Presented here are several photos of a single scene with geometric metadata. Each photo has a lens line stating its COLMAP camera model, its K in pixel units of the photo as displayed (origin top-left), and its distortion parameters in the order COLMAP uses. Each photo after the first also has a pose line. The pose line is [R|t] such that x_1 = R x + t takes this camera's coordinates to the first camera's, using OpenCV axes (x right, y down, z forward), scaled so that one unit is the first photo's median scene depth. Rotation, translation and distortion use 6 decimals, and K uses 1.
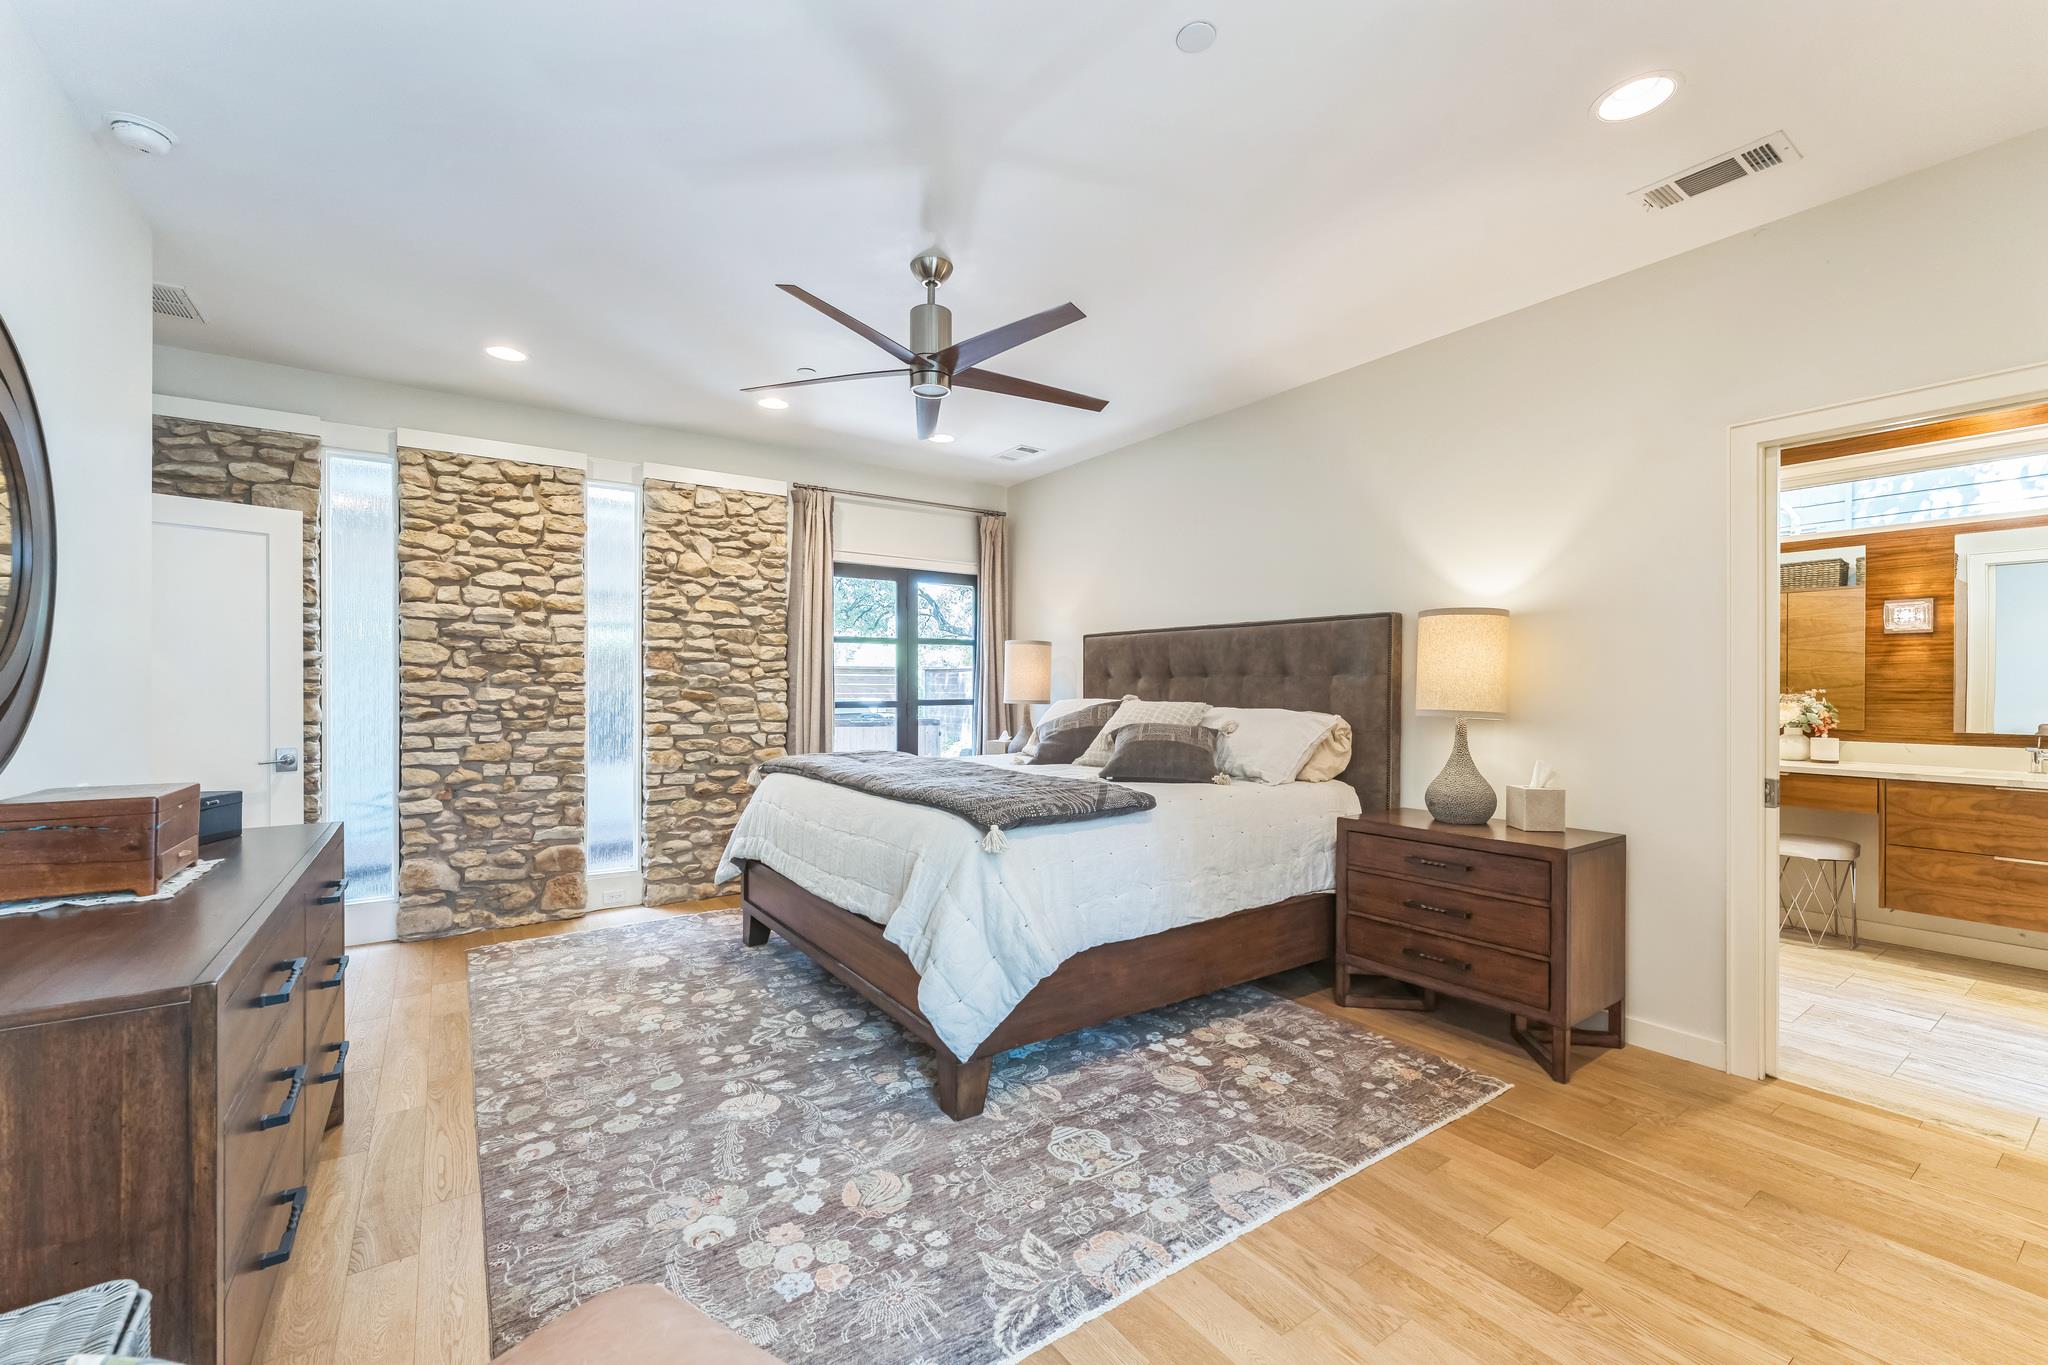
lens RADIAL K [[834.2, 0, 1015.9], [0, 834.2, 688.0], [0, 0, 1]] dist [0.001114, 0.000100]
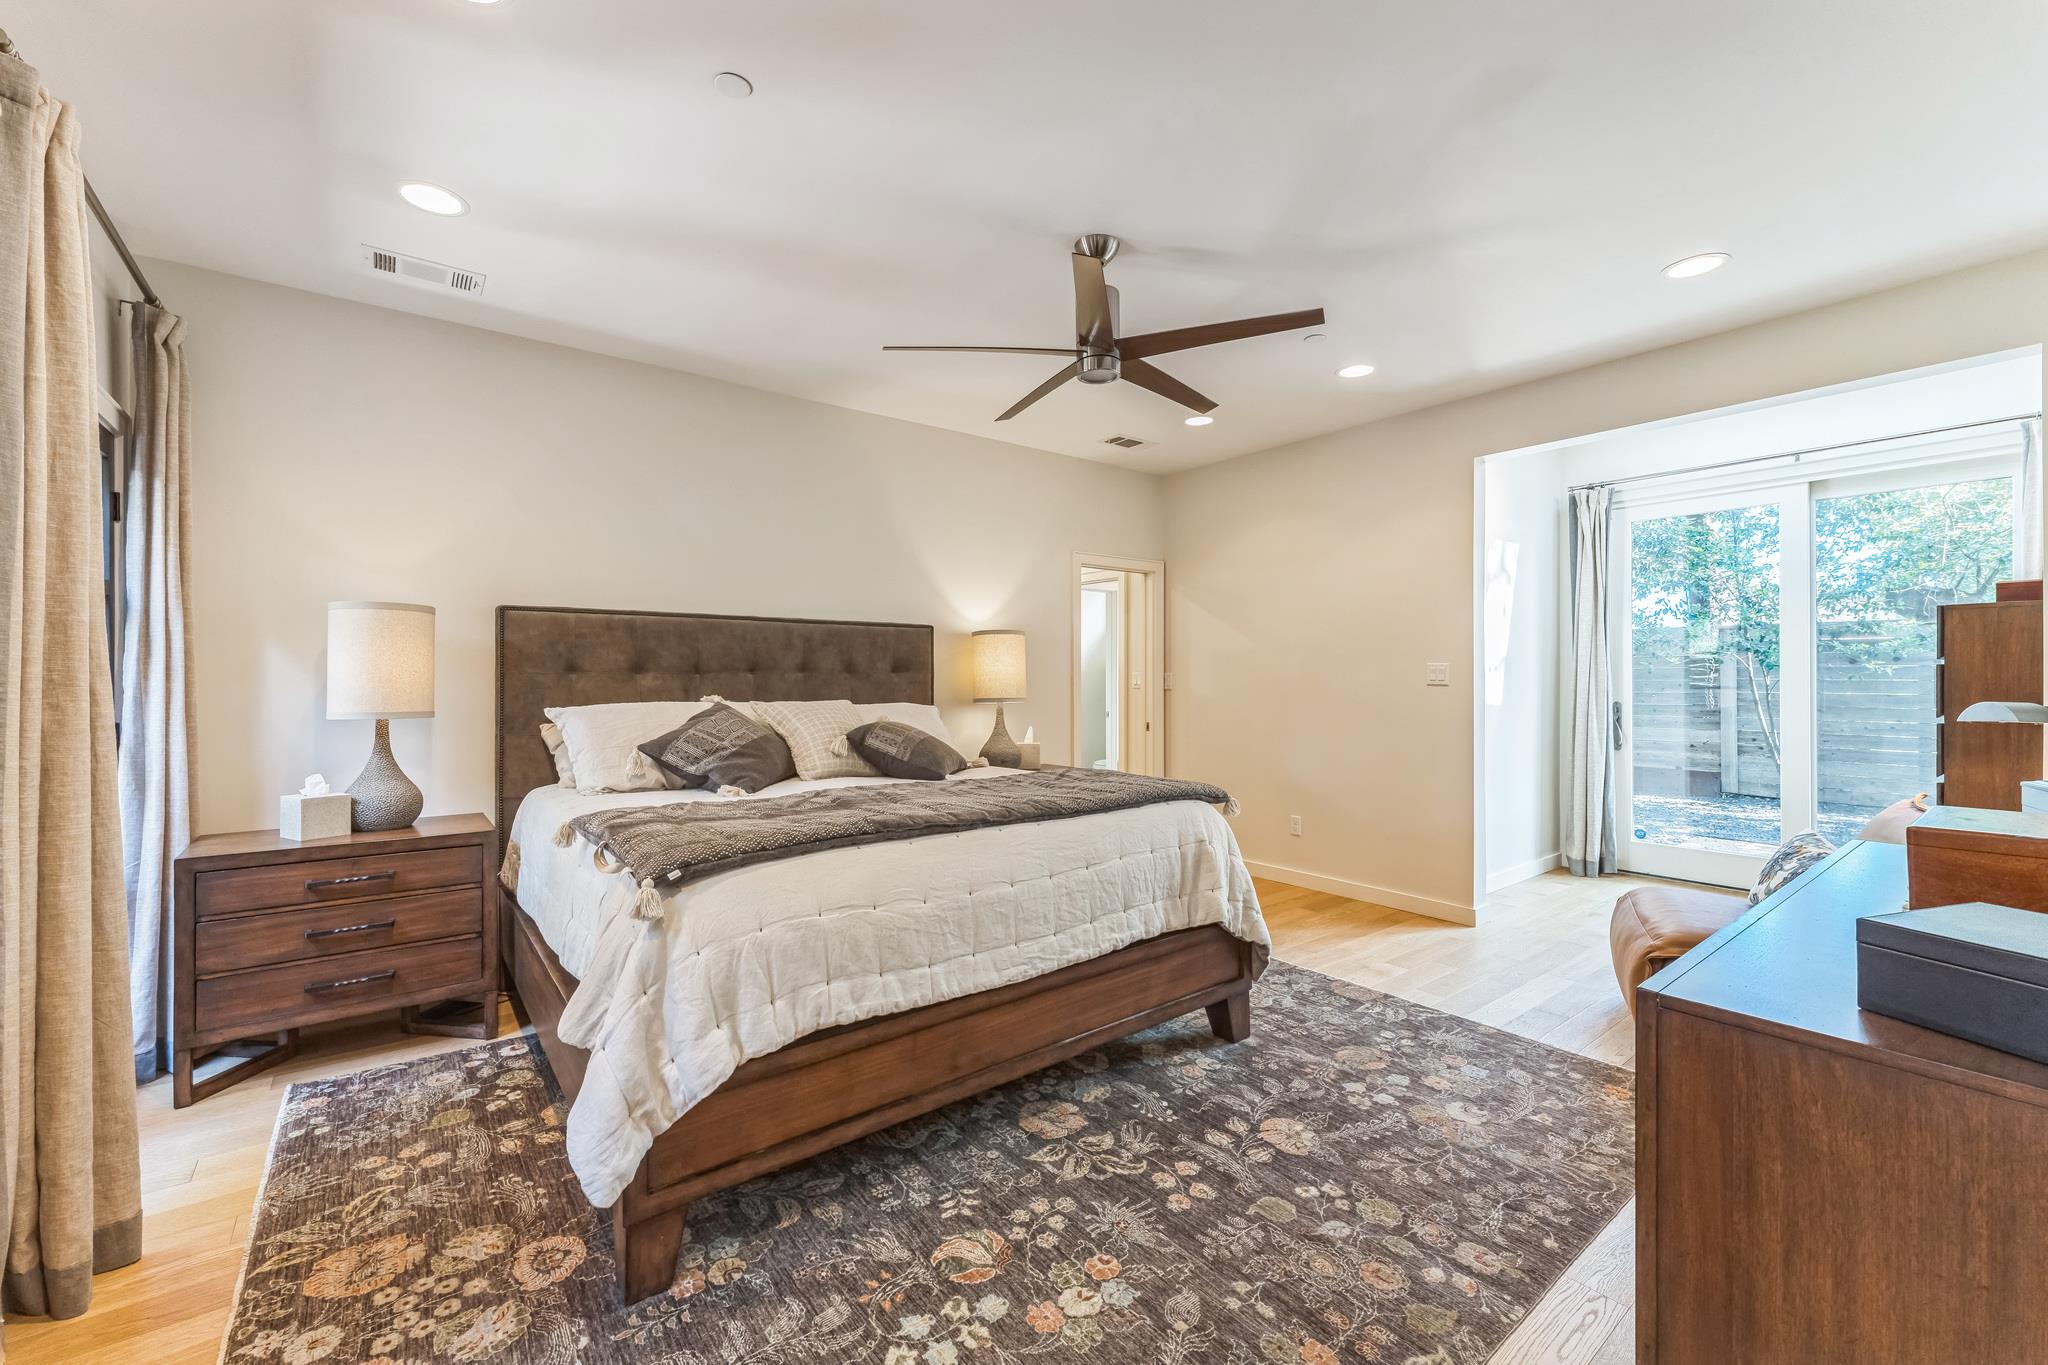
lens RADIAL K [[834.2, 0, 1017.9], [0, 834.2, 678.0], [0, 0, 1]] dist [0.001114, 0.000100]
pose [[-0.059067, -0.002219, 0.998252, -1.071603], [0.001629, 0.999996, 0.002319, -0.014519], [-0.998253, 0.001763, -0.059063, 1.176313]]
